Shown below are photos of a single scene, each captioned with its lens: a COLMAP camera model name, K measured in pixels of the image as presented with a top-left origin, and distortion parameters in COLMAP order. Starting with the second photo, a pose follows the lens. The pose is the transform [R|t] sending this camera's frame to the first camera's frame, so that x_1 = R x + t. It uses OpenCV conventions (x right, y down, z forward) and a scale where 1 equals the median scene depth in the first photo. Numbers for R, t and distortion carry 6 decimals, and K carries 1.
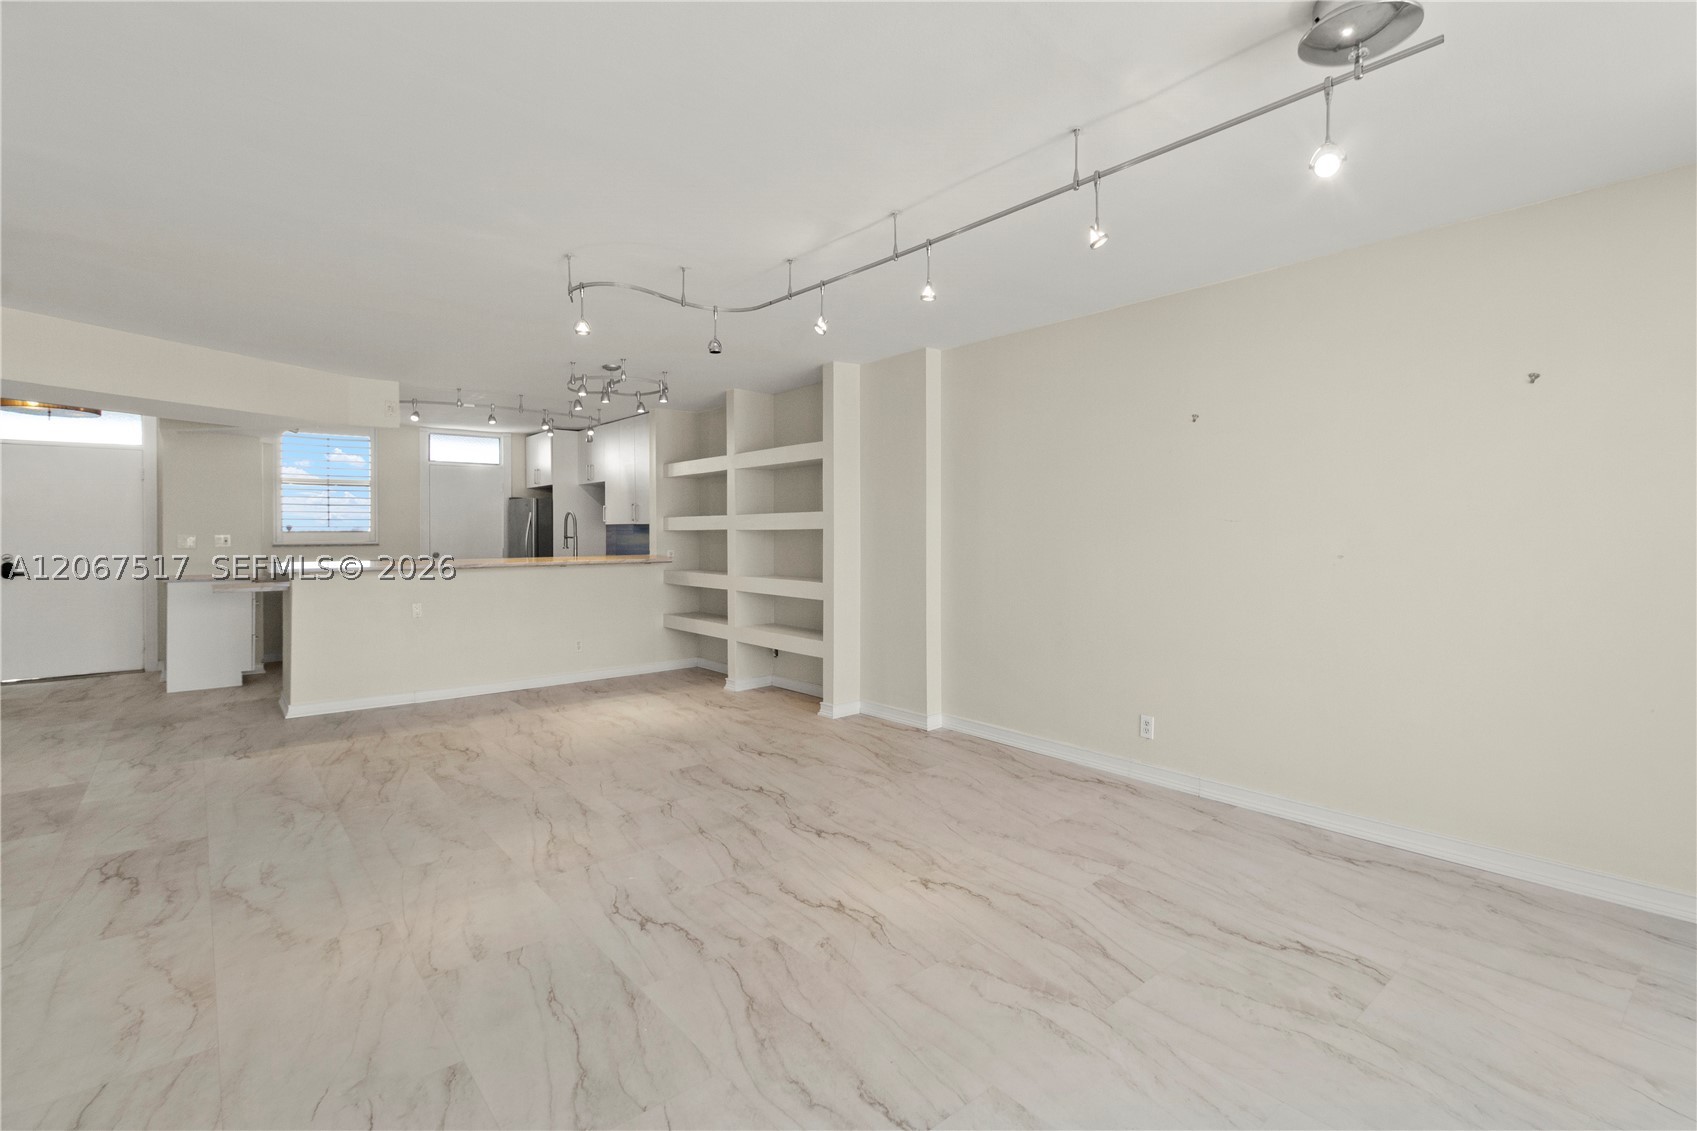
lens RADIAL K [[787.9, 0, 848.9], [0, 787.9, 553.4], [0, 0, 1]] dist [0.007529, -0.000598]
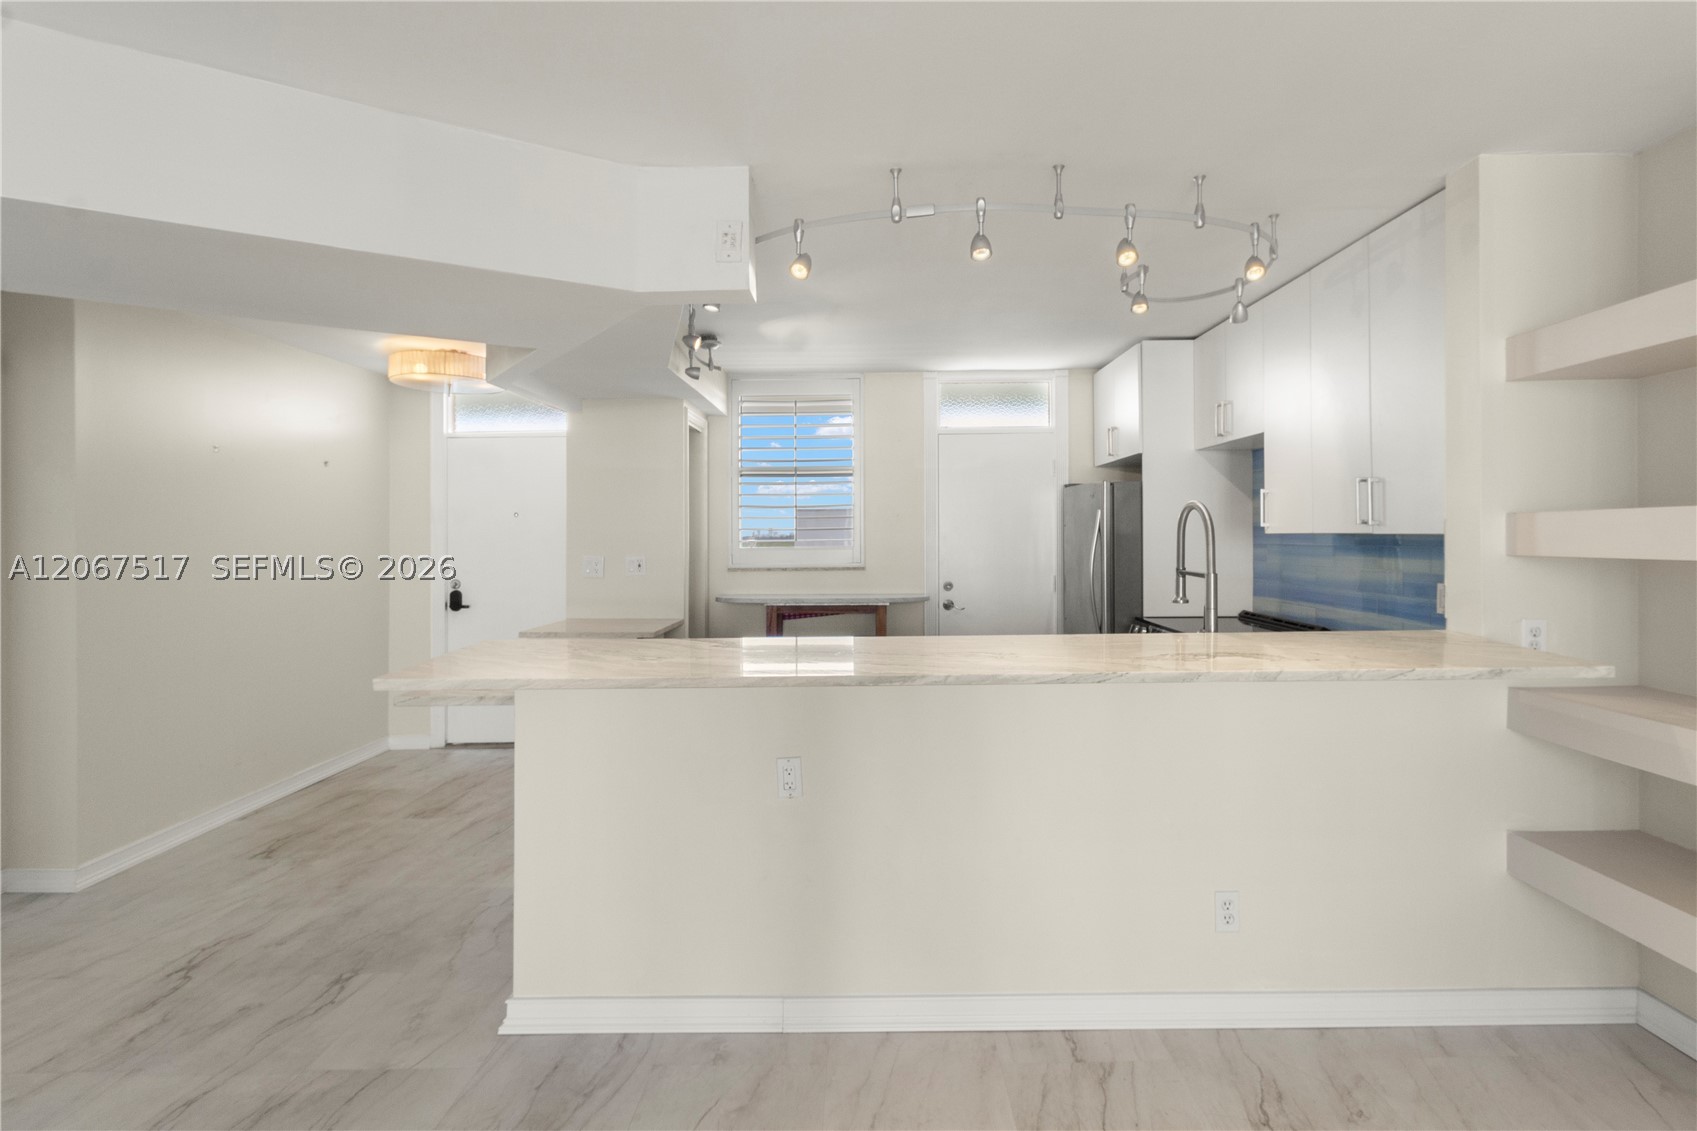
lens RADIAL K [[798.3, 0, 863.8], [0, 798.3, 540.9], [0, 0, 1]] dist [0.011245, -0.000720]
pose [[0.773496, -0.001393, -0.633800, -0.483172], [-0.010713, 0.999826, -0.015271, -0.055745], [0.633711, 0.018602, 0.773346, 1.259898]]
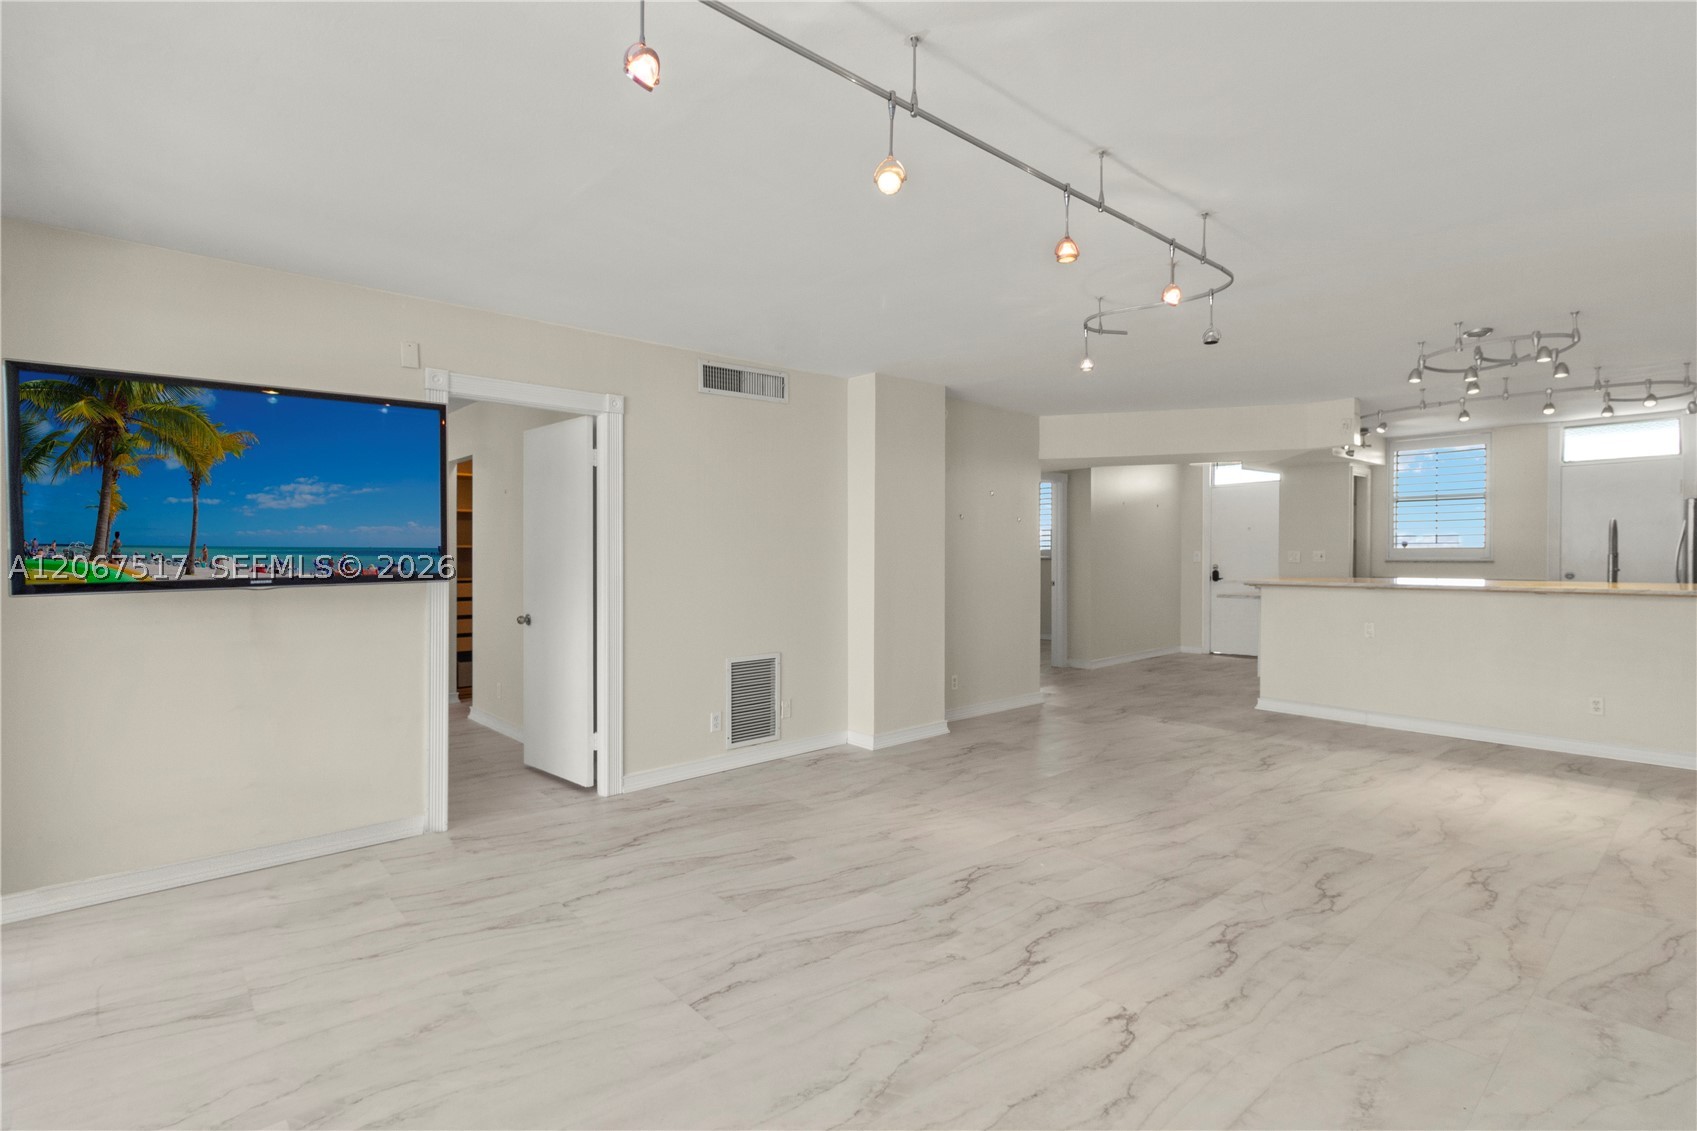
lens RADIAL K [[798.3, 0, 863.8], [0, 798.3, 540.9], [0, 0, 1]] dist [0.011245, -0.000720]
pose [[0.050735, -0.010525, -0.998657, 0.692473], [-0.024425, 0.999632, -0.011776, -0.016577], [0.998413, 0.024990, 0.050459, 0.572100]]
